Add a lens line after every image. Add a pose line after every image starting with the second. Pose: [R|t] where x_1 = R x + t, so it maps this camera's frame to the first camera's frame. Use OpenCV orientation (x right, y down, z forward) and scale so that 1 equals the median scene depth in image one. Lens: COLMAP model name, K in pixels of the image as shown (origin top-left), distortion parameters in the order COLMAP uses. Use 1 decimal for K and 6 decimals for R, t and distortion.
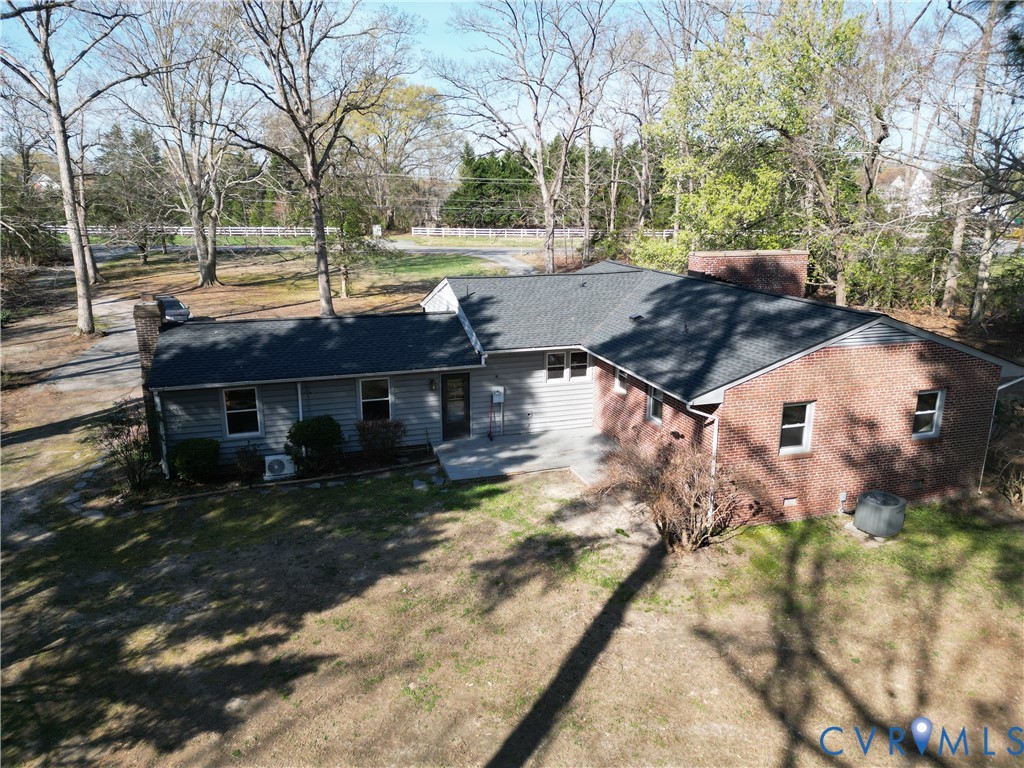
lens RADIAL K [[702.8, 0, 512.0], [0, 702.8, 384.0], [0, 0, 1]] dist [0.042743, -0.052604]
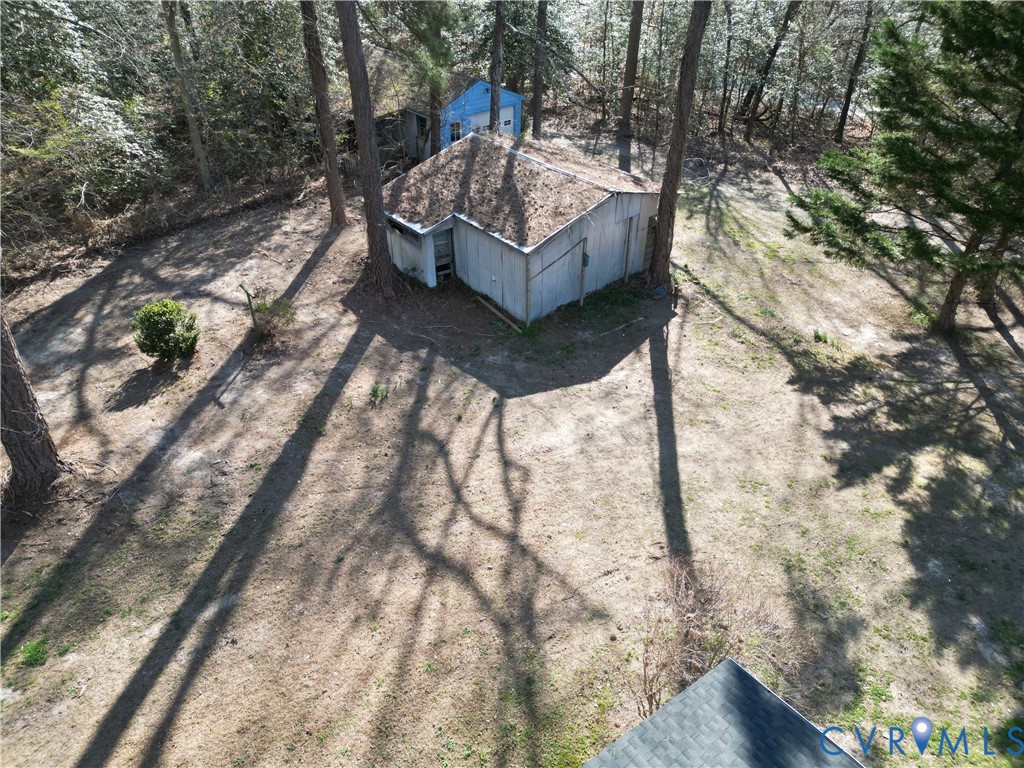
lens RADIAL K [[702.8, 0, 512.0], [0, 702.8, 384.0], [0, 0, 1]] dist [0.042743, -0.052604]
pose [[-0.915450, 0.232698, -0.328335, 0.559833], [-0.109455, 0.641146, 0.759573, -0.546069], [0.387262, 0.731289, -0.561467, 1.103863]]
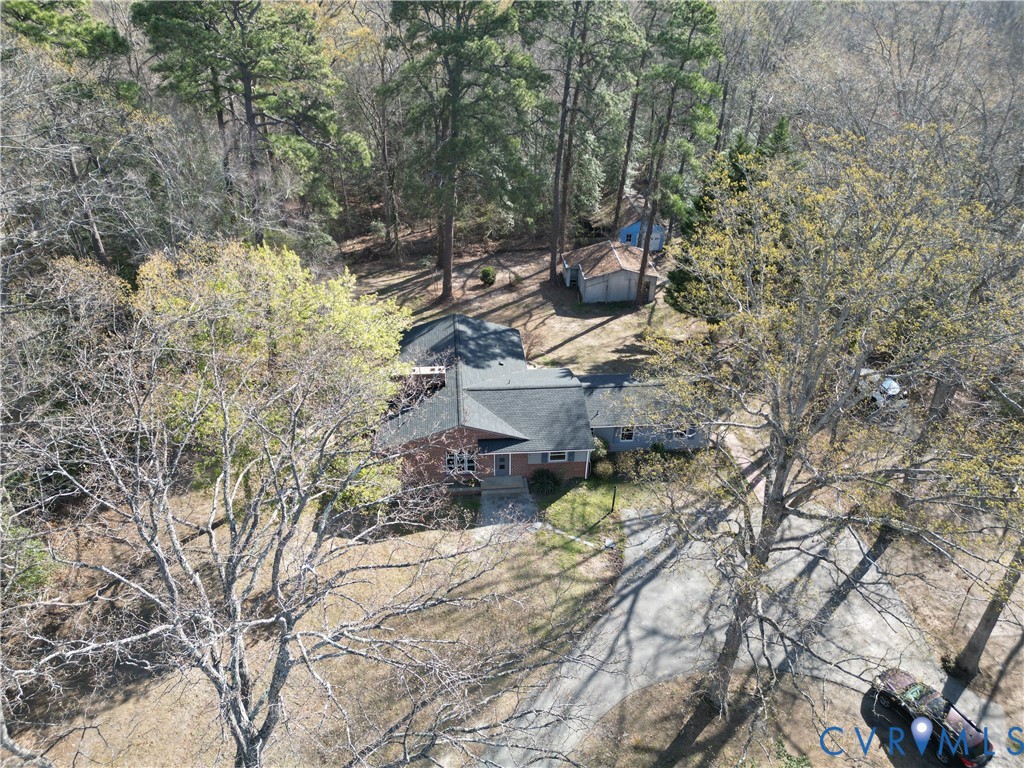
lens RADIAL K [[702.8, 0, 512.0], [0, 702.8, 384.0], [0, 0, 1]] dist [0.042743, -0.052604]
pose [[-0.975919, -0.135656, 0.170820, -0.371569], [0.029571, 0.693594, 0.719759, -2.437025], [-0.216120, 0.707478, -0.672880, 3.736503]]
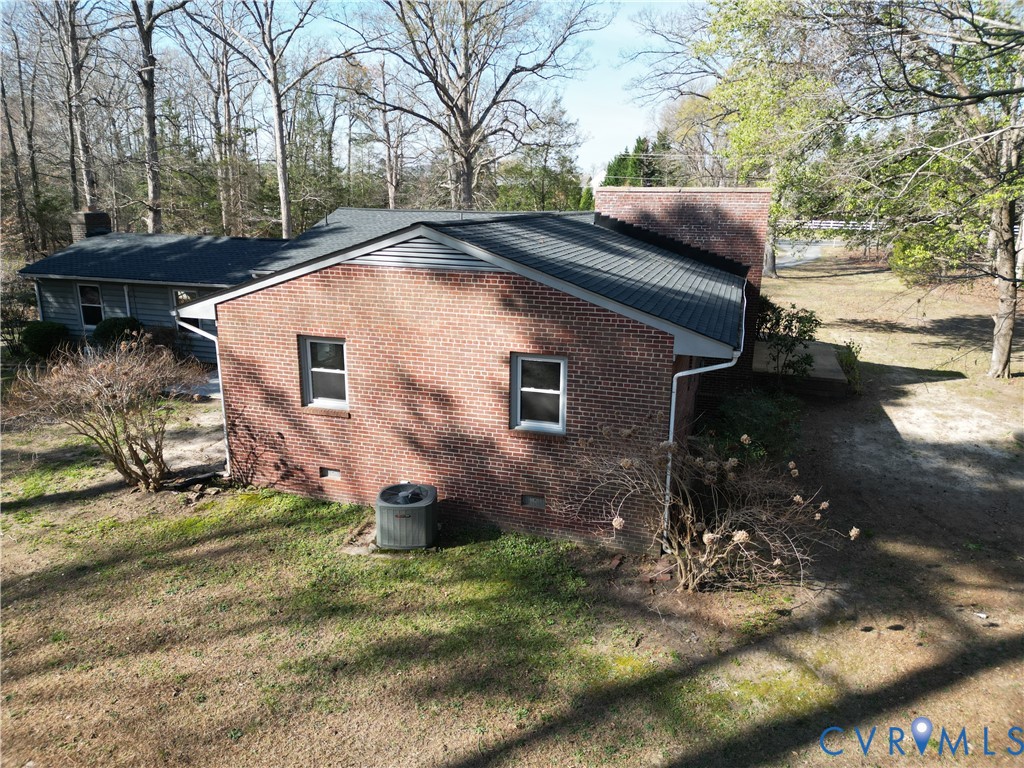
lens RADIAL K [[702.8, 0, 512.0], [0, 702.8, 384.0], [0, 0, 1]] dist [0.042743, -0.052604]
pose [[0.819294, 0.152256, -0.552788, 1.055229], [-0.156436, 0.986879, 0.039963, 0.013800], [0.551620, 0.053735, 0.832363, 0.541731]]
